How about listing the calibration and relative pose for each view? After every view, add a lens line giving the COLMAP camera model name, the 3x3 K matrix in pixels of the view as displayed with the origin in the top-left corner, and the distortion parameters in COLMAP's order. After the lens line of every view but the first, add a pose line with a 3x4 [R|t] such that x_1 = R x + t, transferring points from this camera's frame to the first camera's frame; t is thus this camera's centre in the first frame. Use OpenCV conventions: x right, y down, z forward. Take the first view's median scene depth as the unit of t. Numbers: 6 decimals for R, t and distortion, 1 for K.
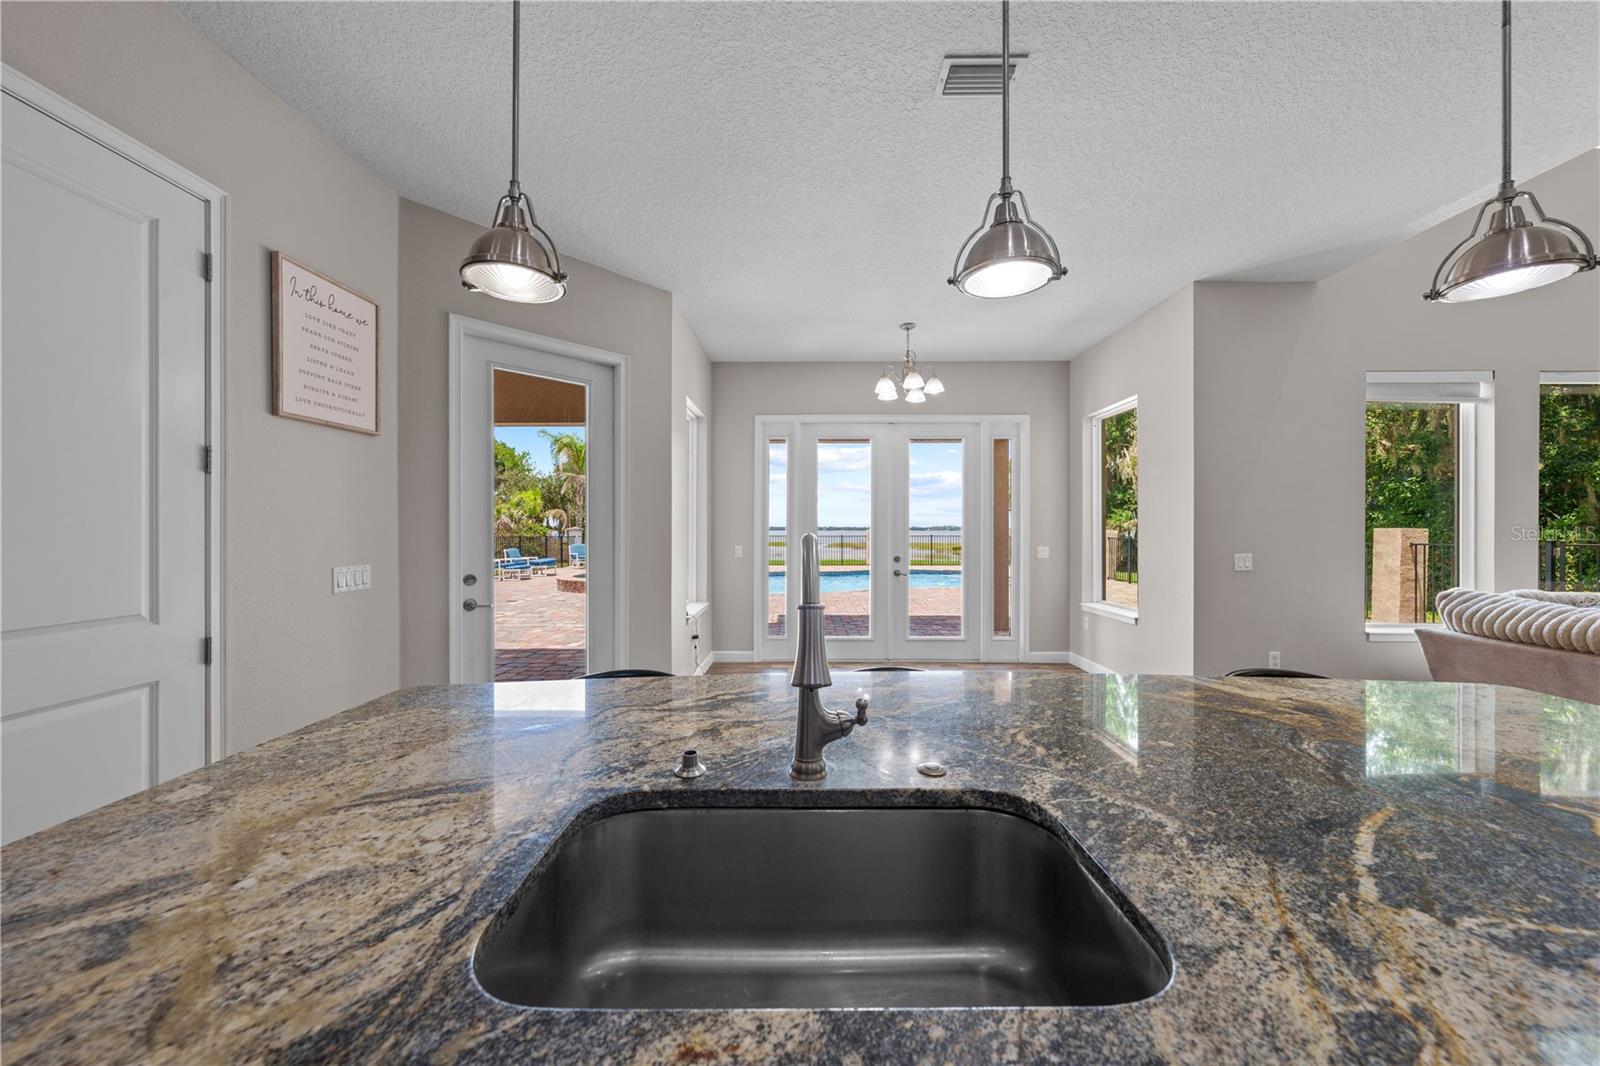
lens RADIAL K [[537.5, 0, 802.3], [0, 537.5, 531.6], [0, 0, 1]] dist [-0.001968, 0.000084]
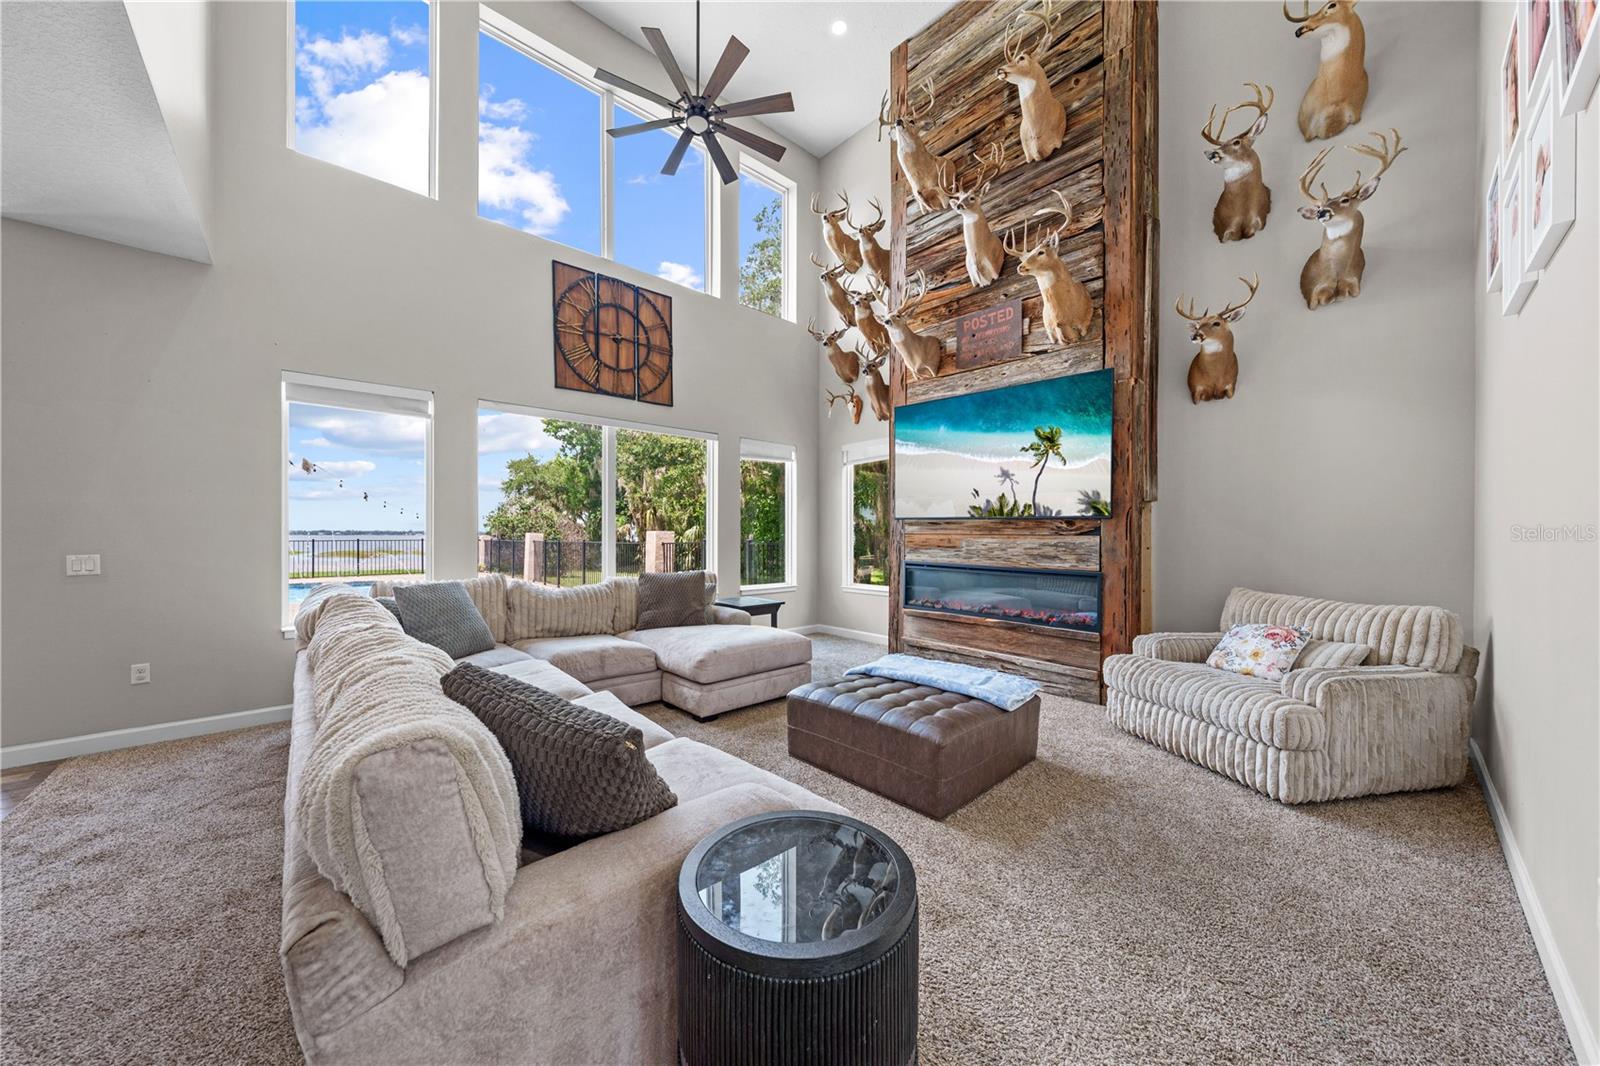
lens RADIAL K [[543.7, 0, 801.0], [0, 543.7, 535.2], [0, 0, 1]] dist [-0.003498, -0.000109]
pose [[0.733771, -0.001409, 0.679395, 1.887270], [0.002521, 0.999997, -0.000648, 0.020721], [-0.679392, 0.002188, 0.733772, -0.704370]]
